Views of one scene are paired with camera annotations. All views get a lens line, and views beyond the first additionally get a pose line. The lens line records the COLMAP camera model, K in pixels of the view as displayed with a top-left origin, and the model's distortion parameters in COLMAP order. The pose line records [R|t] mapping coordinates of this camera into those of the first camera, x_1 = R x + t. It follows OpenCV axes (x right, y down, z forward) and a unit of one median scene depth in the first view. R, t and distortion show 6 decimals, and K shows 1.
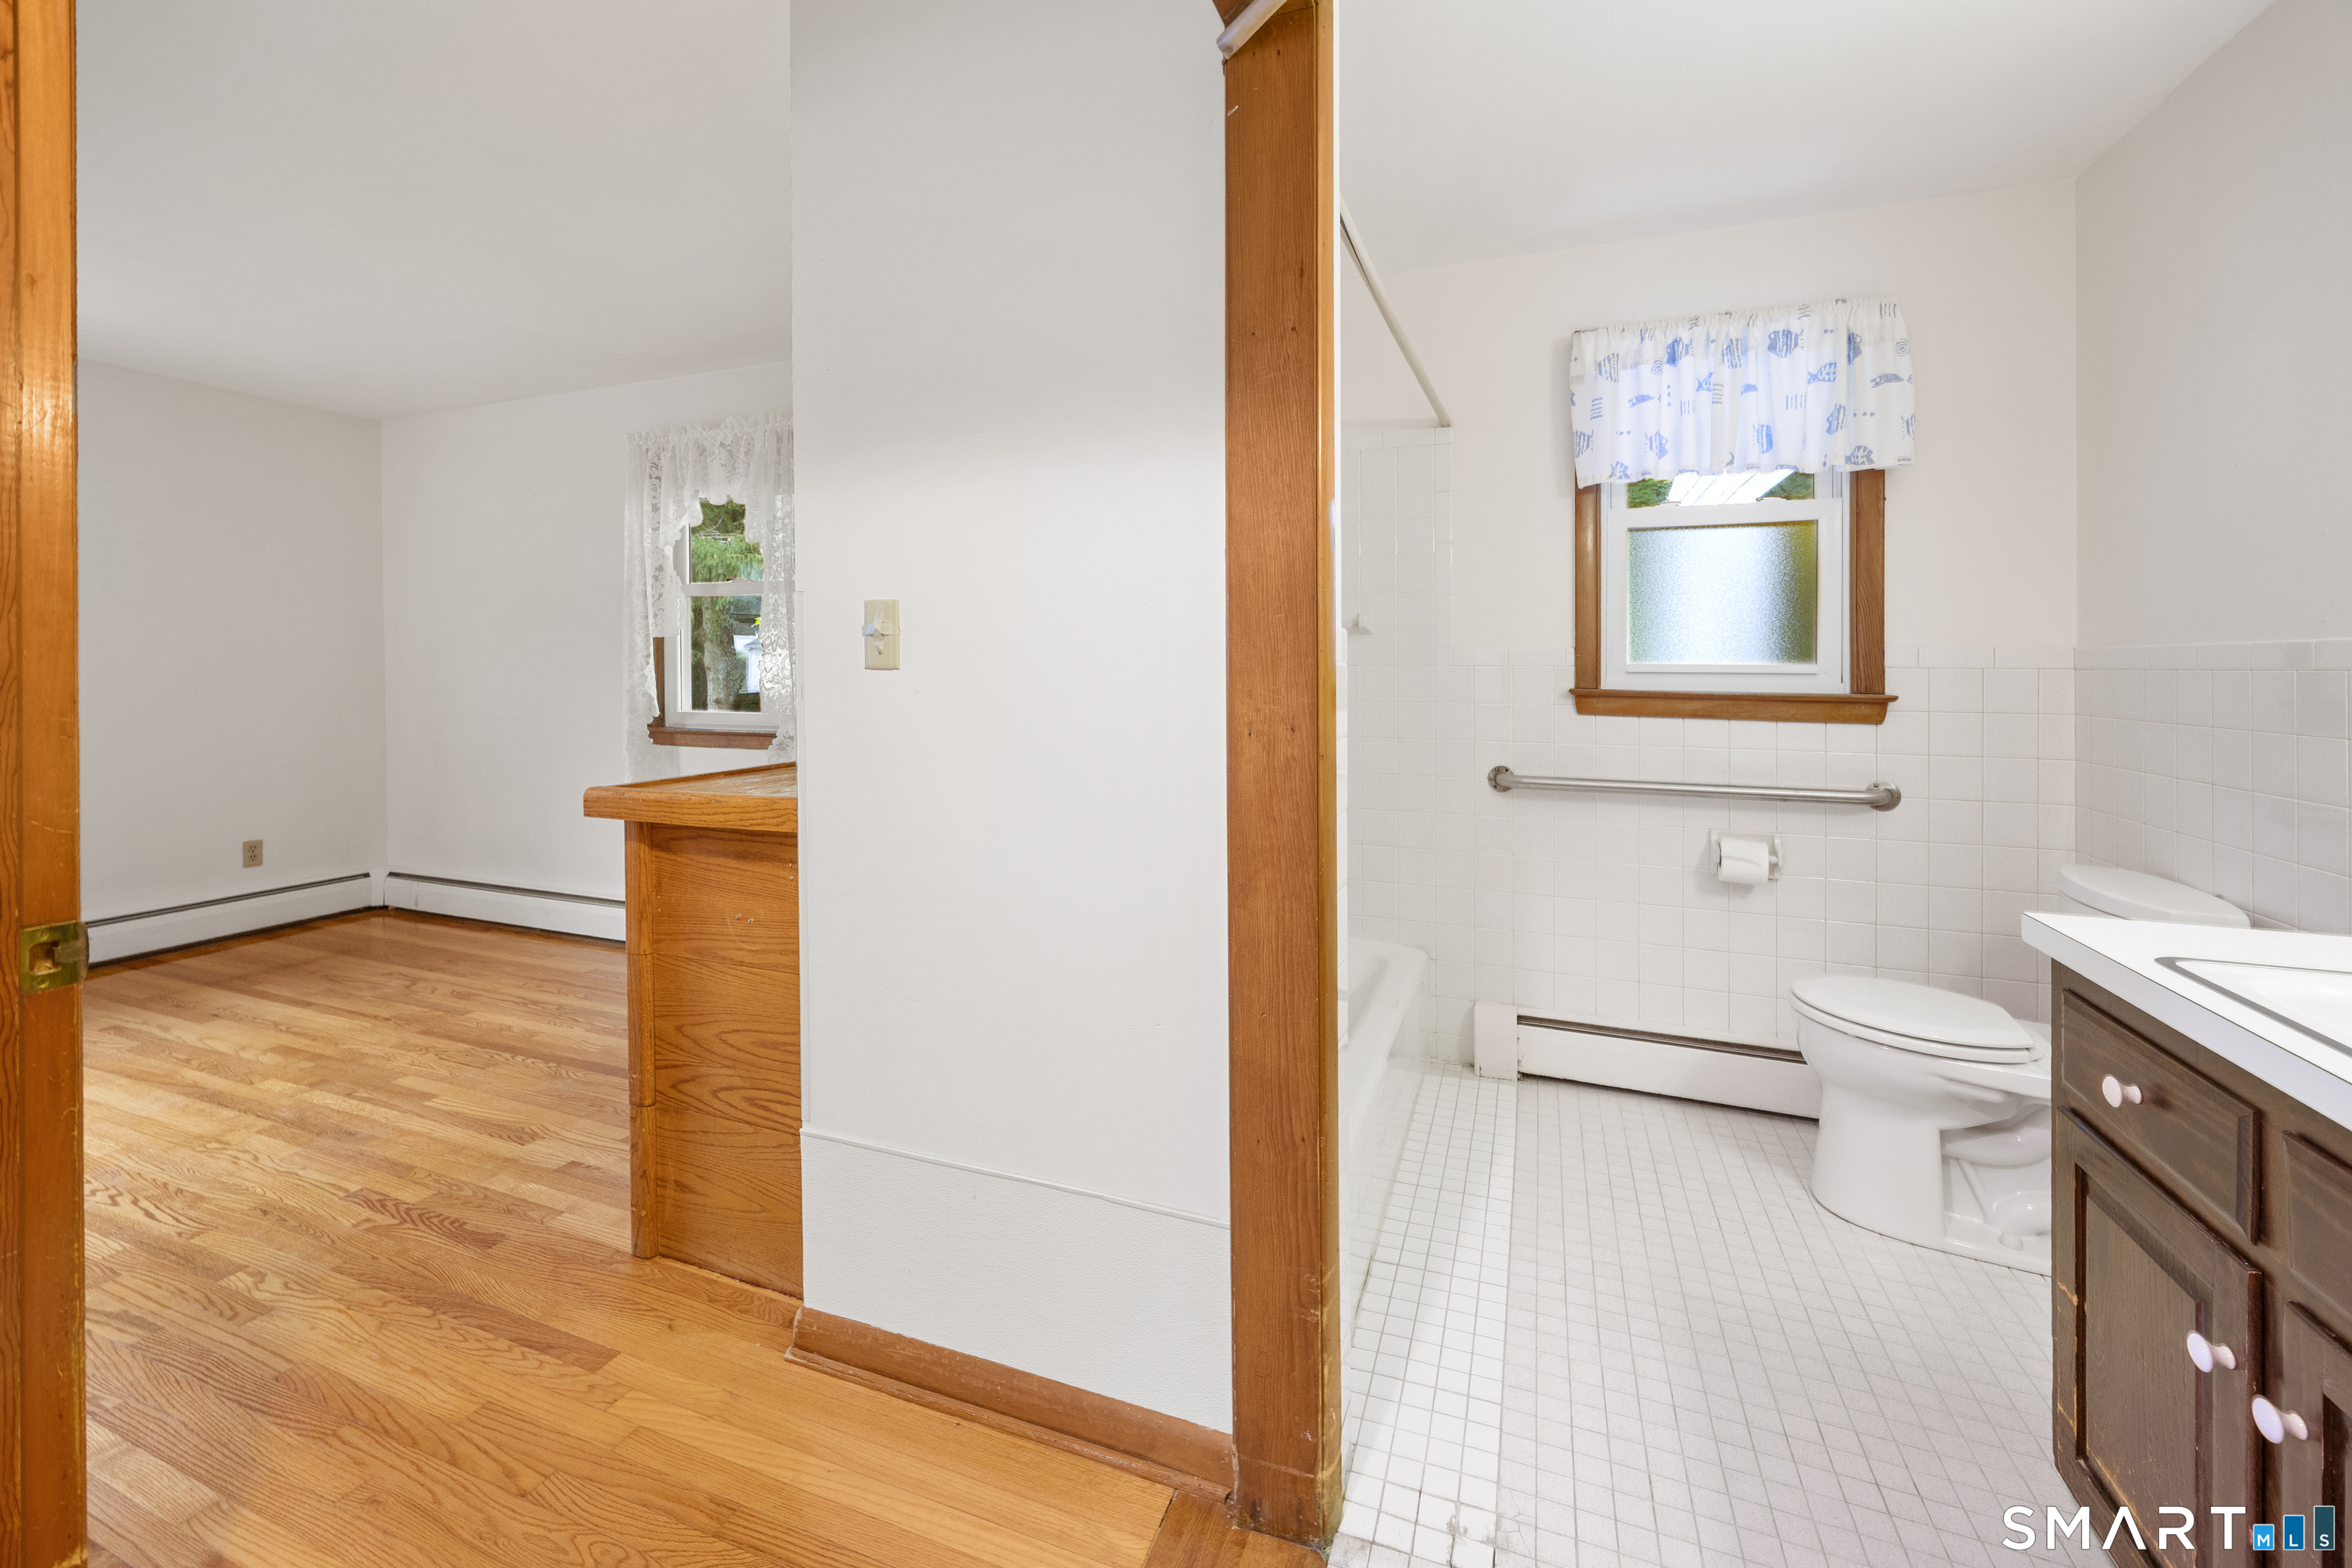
lens RADIAL K [[945.8, 0, 1174.8], [0, 945.8, 675.7], [0, 0, 1]] dist [0.000640, 0.000280]
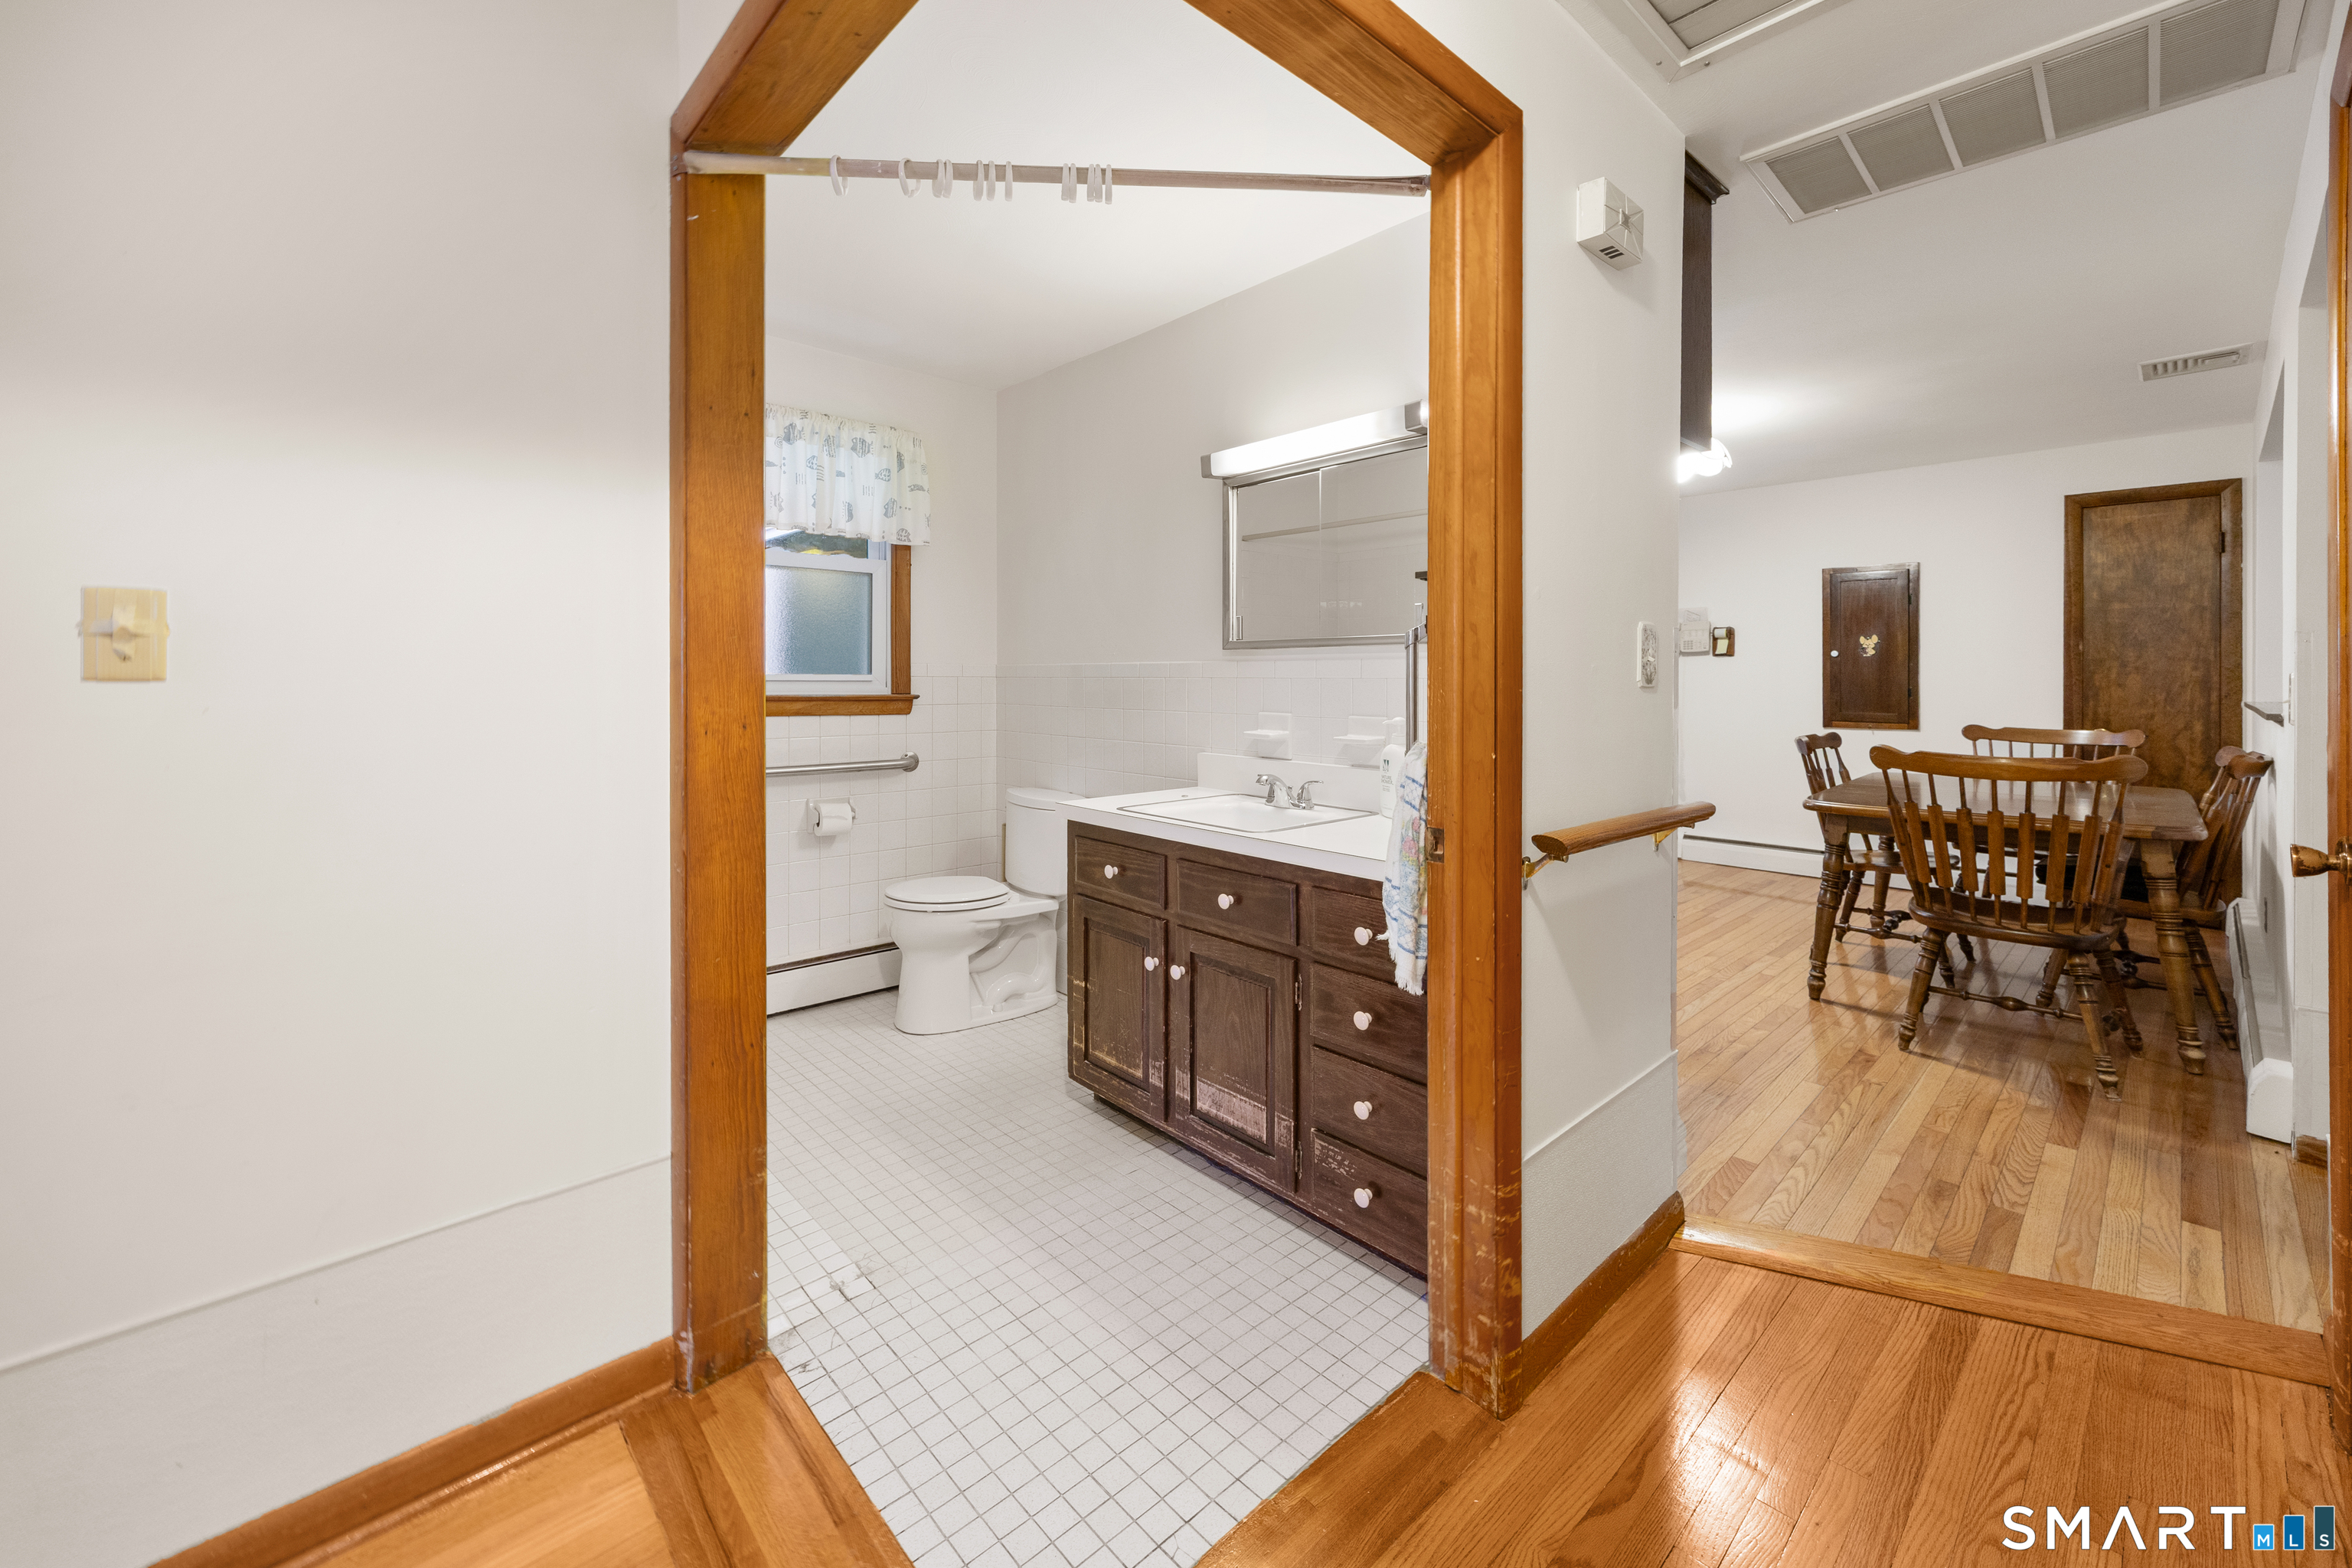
lens RADIAL K [[932.0, 0, 1178.2], [0, 932.0, 681.6], [0, 0, 1]] dist [0.003275, 0.000408]
pose [[0.444865, -0.005901, 0.895578, -0.408216], [0.007058, 0.999970, 0.003083, -0.002120], [-0.895570, 0.004950, 0.444894, -0.047128]]
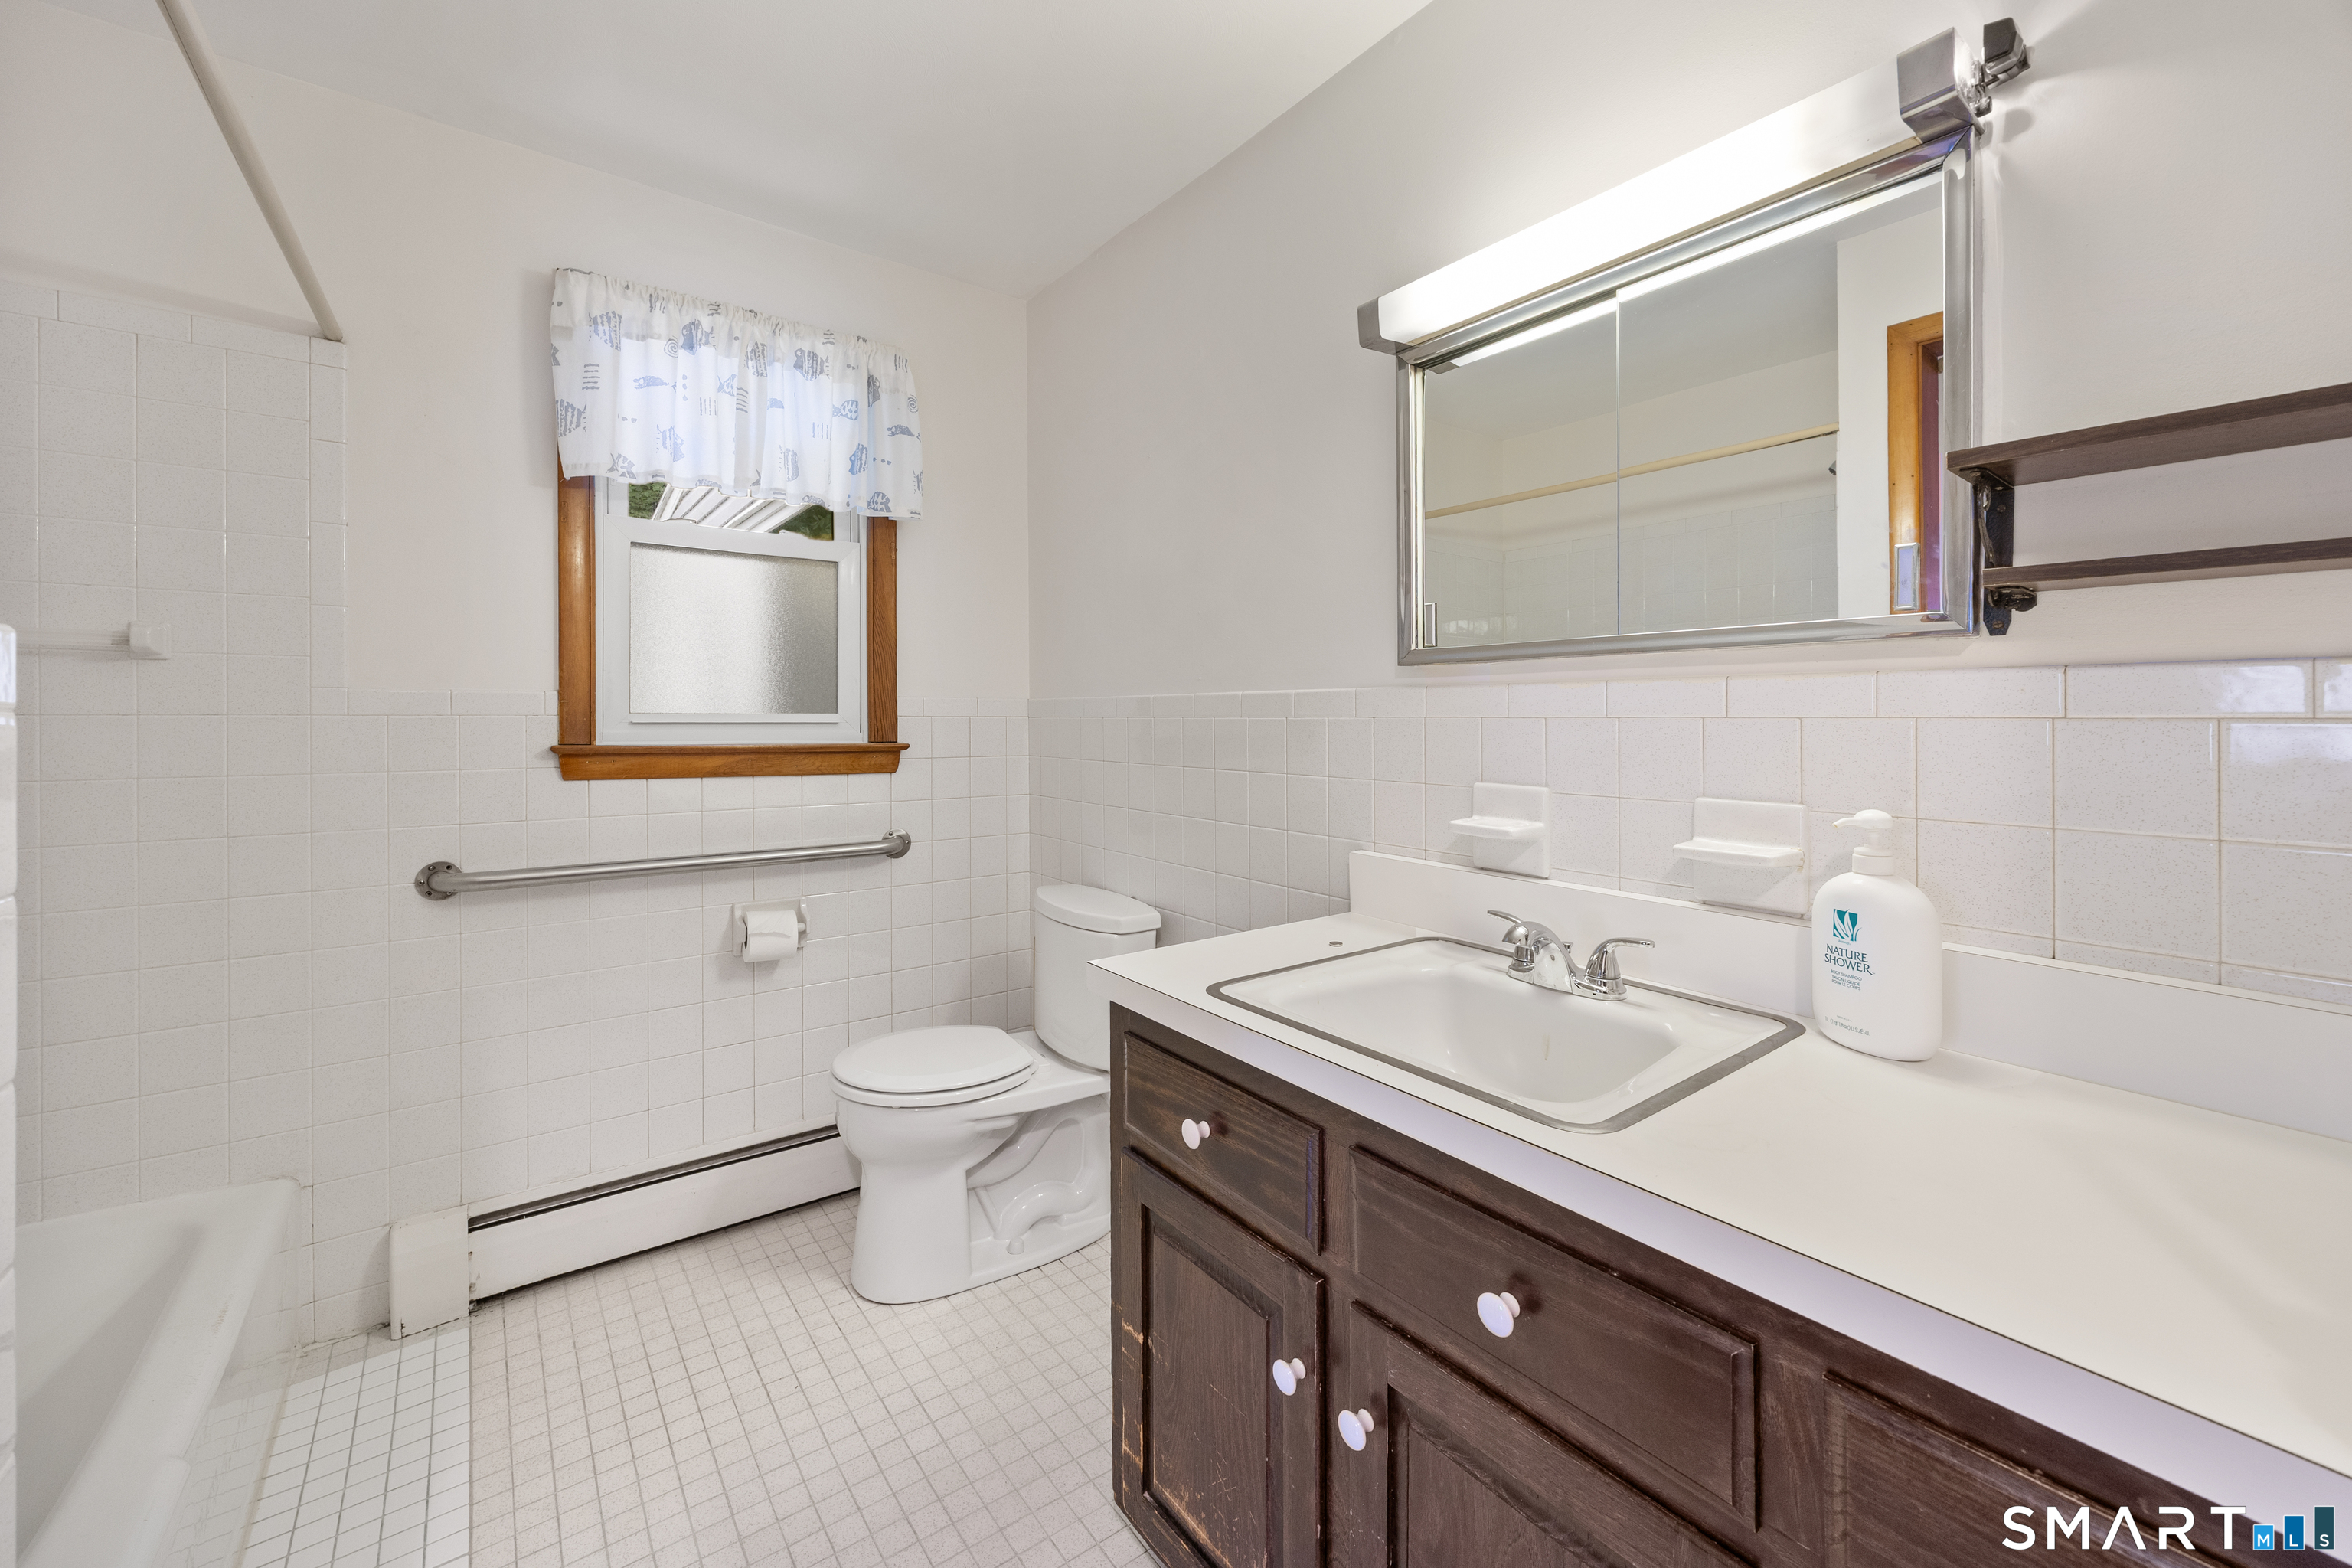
lens RADIAL K [[927.0, 0, 1179.0], [0, 927.0, 709.7], [0, 0, 1]] dist [0.001099, 0.000159]
pose [[0.524146, 0.002206, 0.851625, 0.064738], [0.011044, 0.999895, -0.009387, -0.003251], [-0.851557, 0.014325, 0.524067, 0.229982]]
